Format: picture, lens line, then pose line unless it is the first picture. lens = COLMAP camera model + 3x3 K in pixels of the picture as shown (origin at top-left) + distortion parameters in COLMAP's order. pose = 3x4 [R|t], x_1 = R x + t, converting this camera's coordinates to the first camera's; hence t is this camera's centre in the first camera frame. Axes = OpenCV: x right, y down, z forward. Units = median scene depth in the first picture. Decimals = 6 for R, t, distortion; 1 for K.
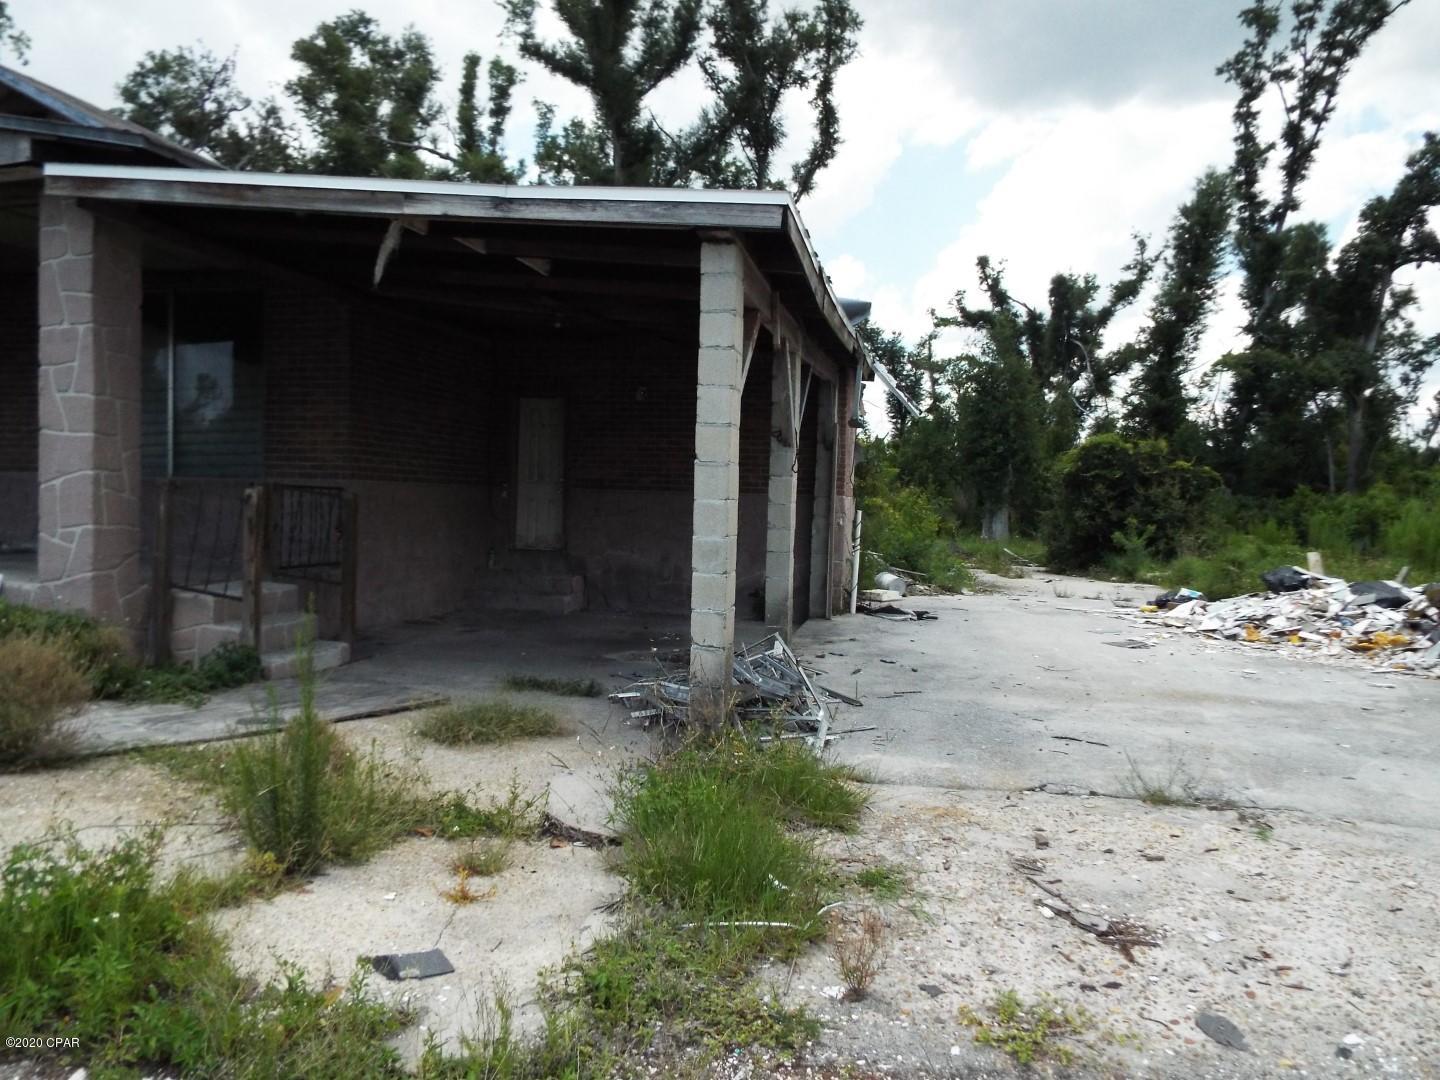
lens RADIAL K [[1067.5, 0, 720.0], [0, 1067.5, 540.0], [0, 0, 1]] dist [-0.005192, 0.009714]
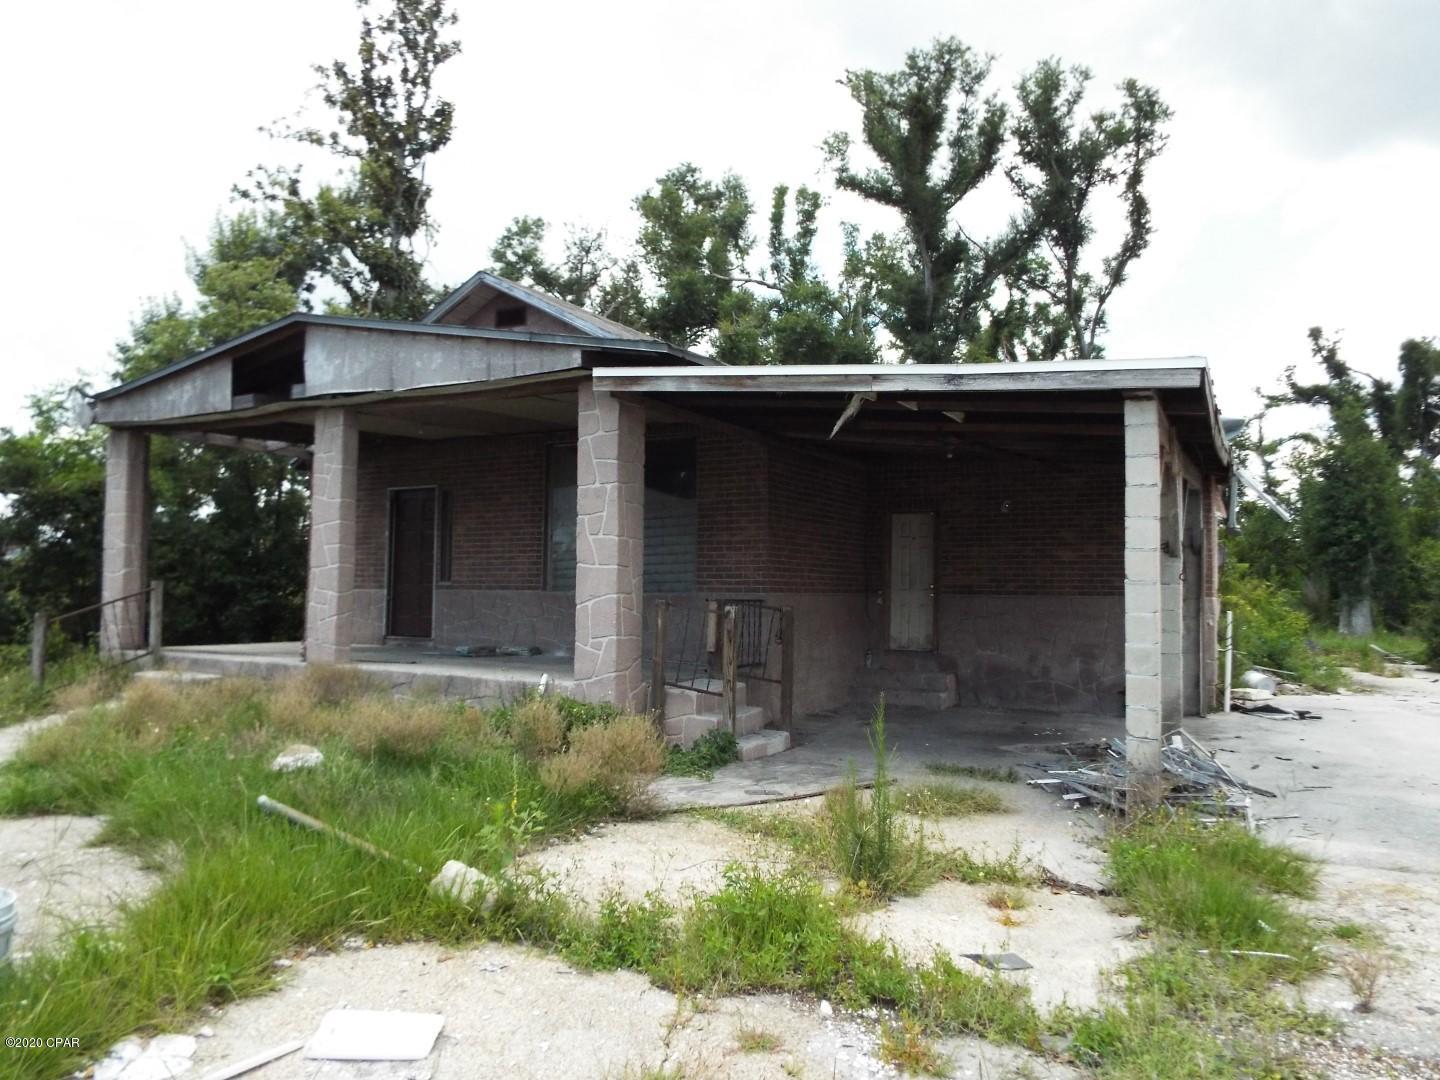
lens RADIAL K [[1072.7, 0, 720.0], [0, 1072.7, 540.0], [0, 0, 1]] dist [-0.009160, 0.027442]
pose [[0.963764, -0.030069, -0.265056, -0.023779], [0.006673, 0.996033, -0.088730, -0.002772], [0.266672, 0.083746, 0.960142, -0.046358]]
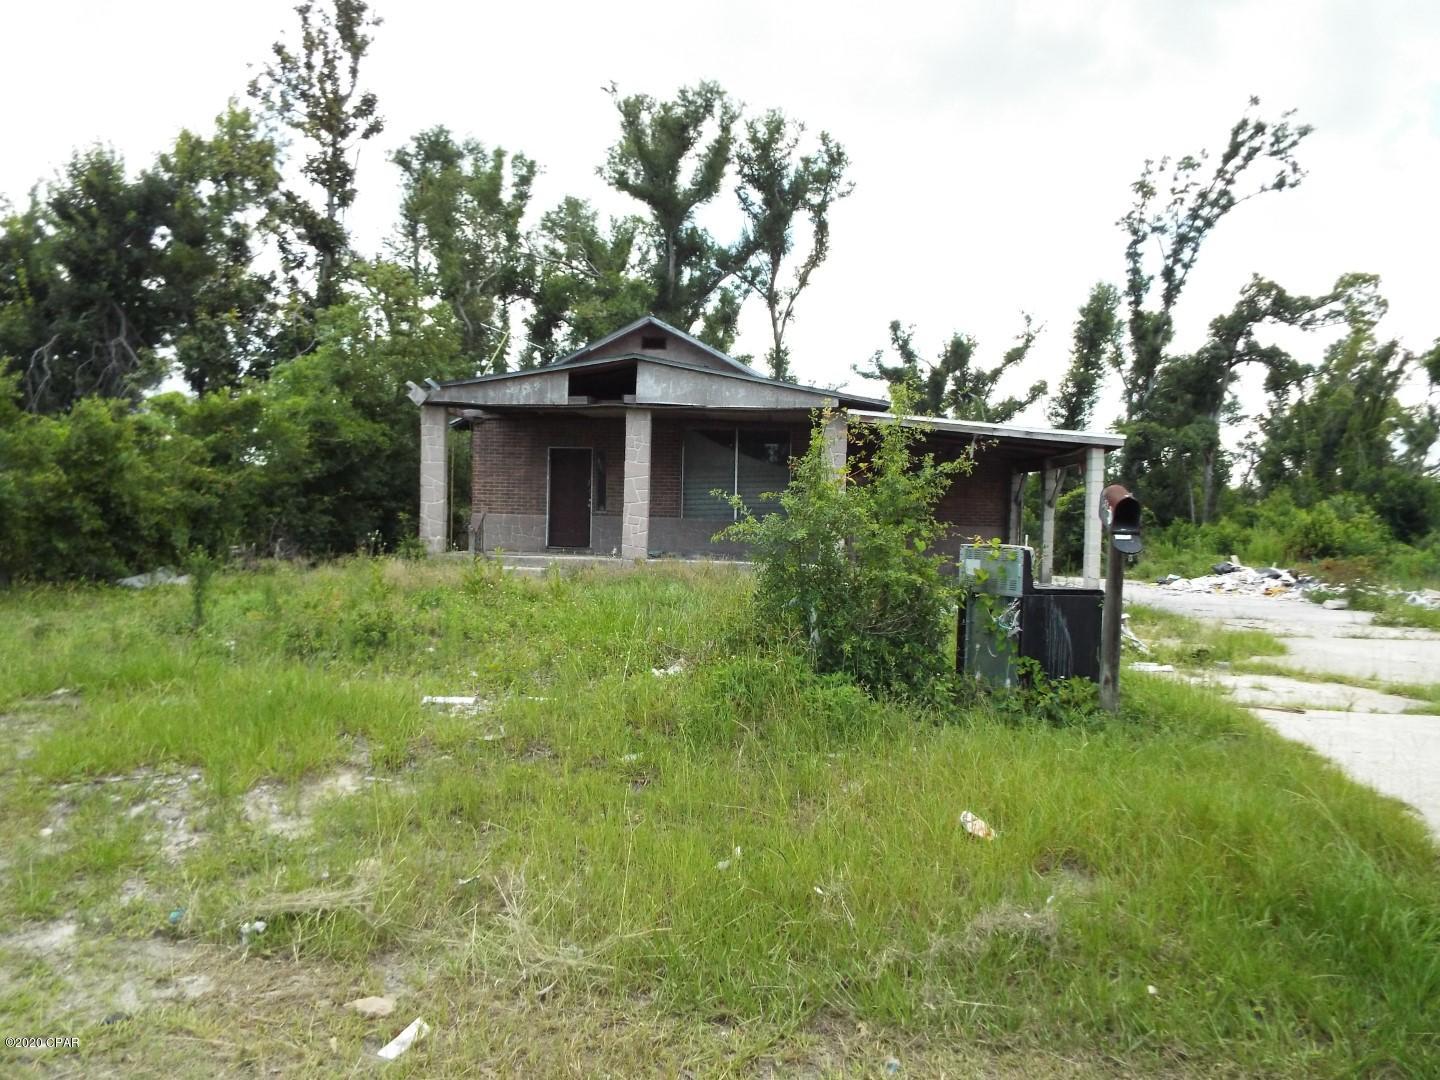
lens RADIAL K [[1084.1, 0, 720.0], [0, 1084.1, 540.0], [0, 0, 1]] dist [0.003211, 0.023954]
pose [[0.988906, 0.000221, 0.148540, -0.261431], [0.003265, 0.999725, -0.023226, 0.009756], [-0.148504, 0.023454, 0.988634, -0.328237]]
